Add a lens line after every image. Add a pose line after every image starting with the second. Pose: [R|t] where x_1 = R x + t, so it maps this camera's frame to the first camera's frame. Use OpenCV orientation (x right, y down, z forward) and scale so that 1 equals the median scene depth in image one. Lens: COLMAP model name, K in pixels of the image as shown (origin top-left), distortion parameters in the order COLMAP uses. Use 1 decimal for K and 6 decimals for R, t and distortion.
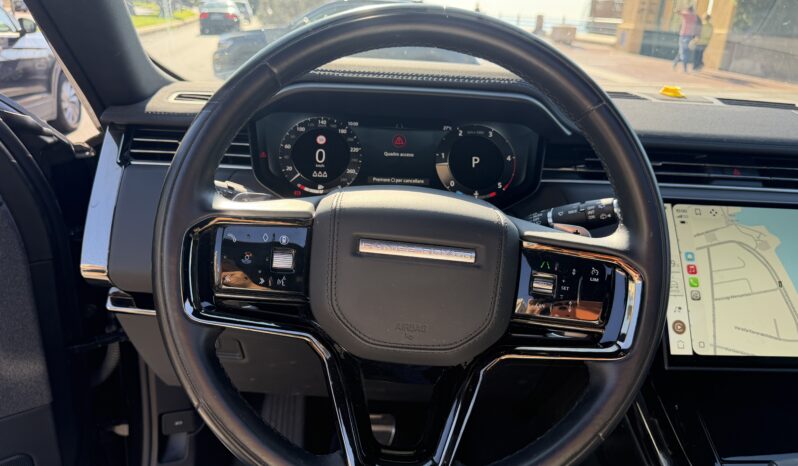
lens RADIAL K [[548.6, 0, 381.0], [0, 548.6, 233.0], [0, 0, 1]] dist [0.114432, -0.150483]
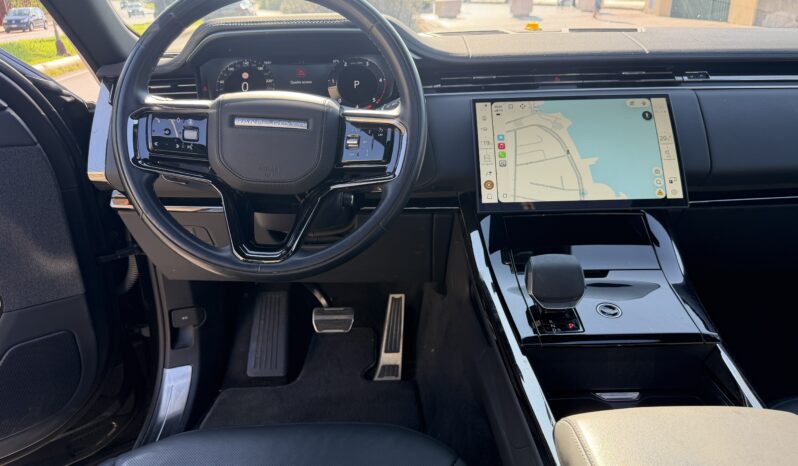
lens RADIAL K [[548.6, 0, 381.0], [0, 548.6, 233.0], [0, 0, 1]] dist [0.114432, -0.150483]
pose [[0.995441, -0.057195, -0.076330, 0.330486], [0.059282, 0.997919, 0.025351, 0.222250], [0.074721, -0.029760, 0.996760, -0.411283]]
